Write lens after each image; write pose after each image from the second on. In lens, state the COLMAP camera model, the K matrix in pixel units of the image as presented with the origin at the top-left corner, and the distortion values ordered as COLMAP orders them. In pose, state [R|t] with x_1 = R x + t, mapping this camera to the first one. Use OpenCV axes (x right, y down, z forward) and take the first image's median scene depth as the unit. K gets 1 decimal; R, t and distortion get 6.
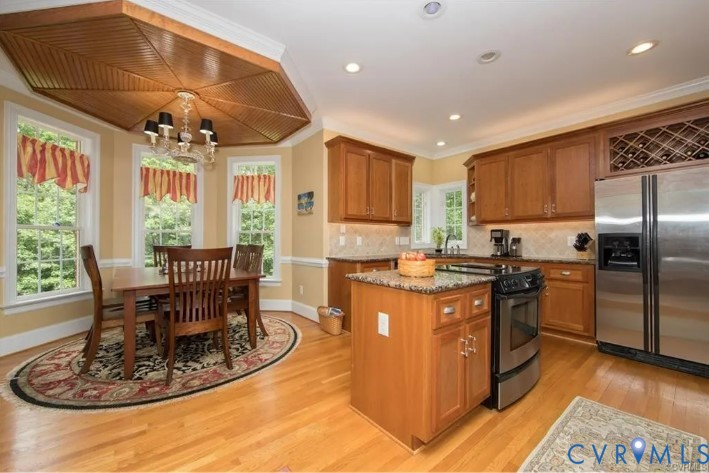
lens RADIAL K [[284.2, 0, 355.4], [0, 284.2, 236.6], [0, 0, 1]] dist [-0.002100, -0.000292]
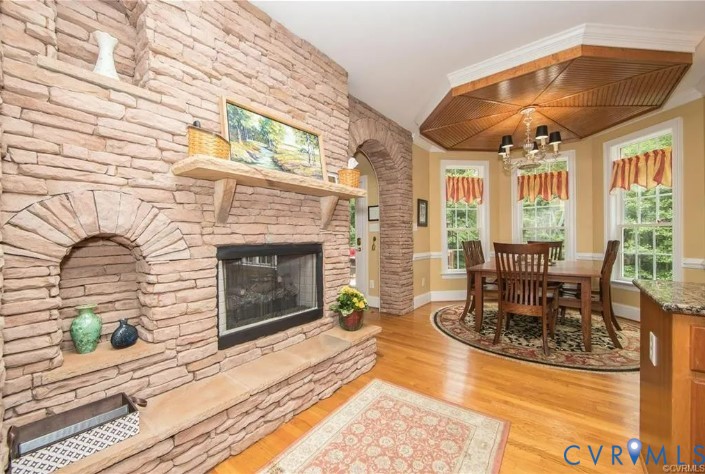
lens RADIAL K [[281.7, 0, 353.4], [0, 281.7, 238.9], [0, 0, 1]] dist [0.000465, 0.000096]
pose [[0.229557, 0.003427, -0.973289, 0.391867], [0.021775, 0.999725, 0.008656, -0.004161], [0.973052, -0.023180, 0.229420, 0.040232]]
